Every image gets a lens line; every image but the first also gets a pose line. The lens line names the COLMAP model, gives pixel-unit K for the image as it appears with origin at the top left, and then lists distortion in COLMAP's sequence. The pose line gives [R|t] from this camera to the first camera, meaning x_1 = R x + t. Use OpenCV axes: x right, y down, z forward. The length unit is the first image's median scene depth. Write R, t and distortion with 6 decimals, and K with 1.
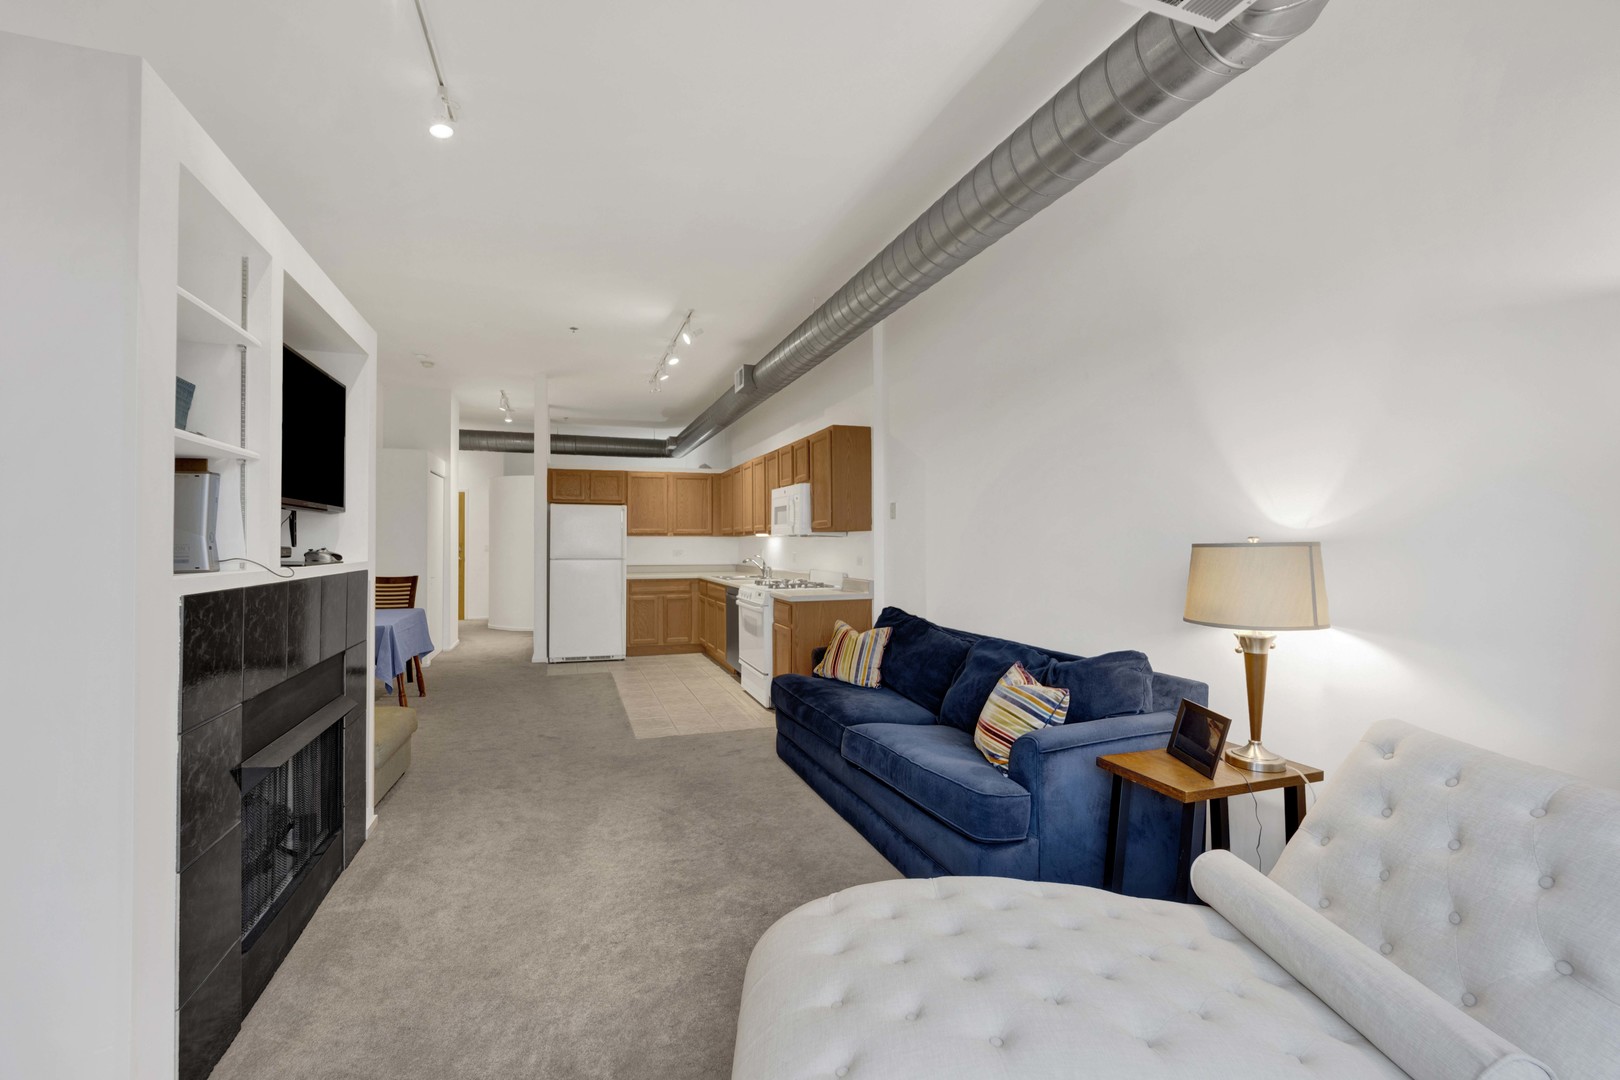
lens RADIAL K [[691.0, 0, 767.2], [0, 691.0, 538.8], [0, 0, 1]] dist [-0.000316, -0.000405]
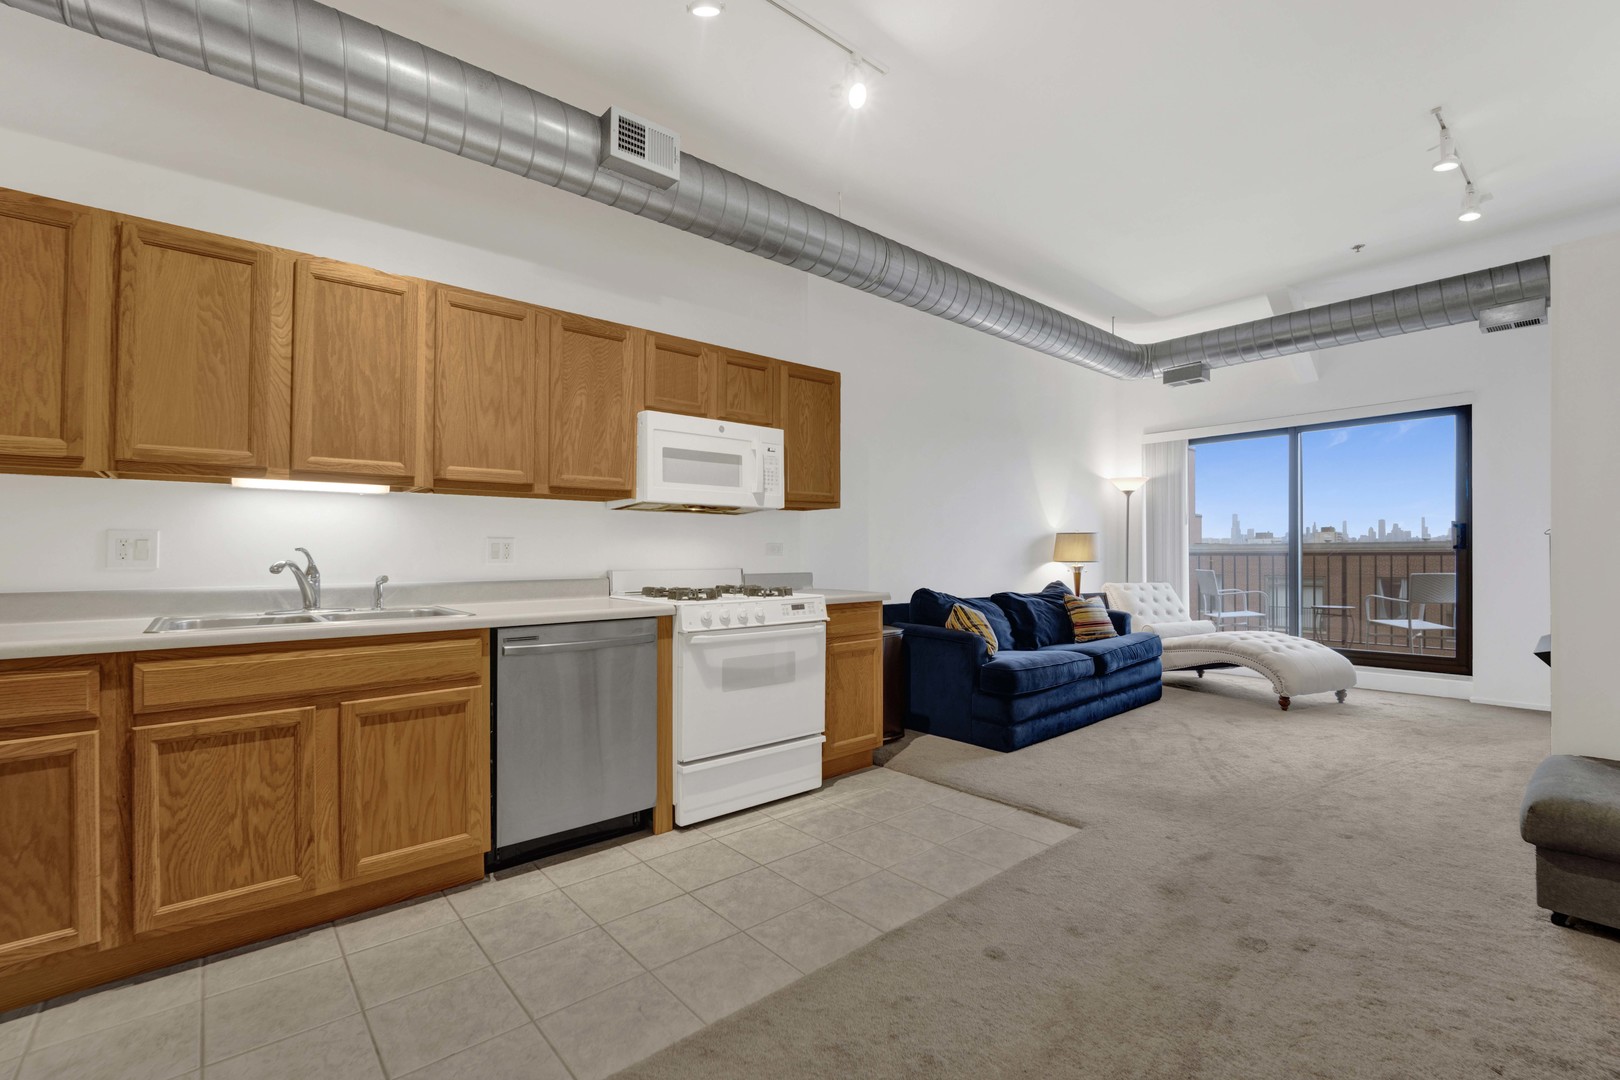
lens RADIAL K [[678.8, 0, 800.3], [0, 678.8, 546.0], [0, 0, 1]] dist [0.000177, -0.011594]
pose [[-0.393111, 0.012024, 0.919412, -0.544096], [0.000251, 0.999916, -0.012970, 0.037029], [-0.919491, -0.004868, -0.393081, 1.236454]]
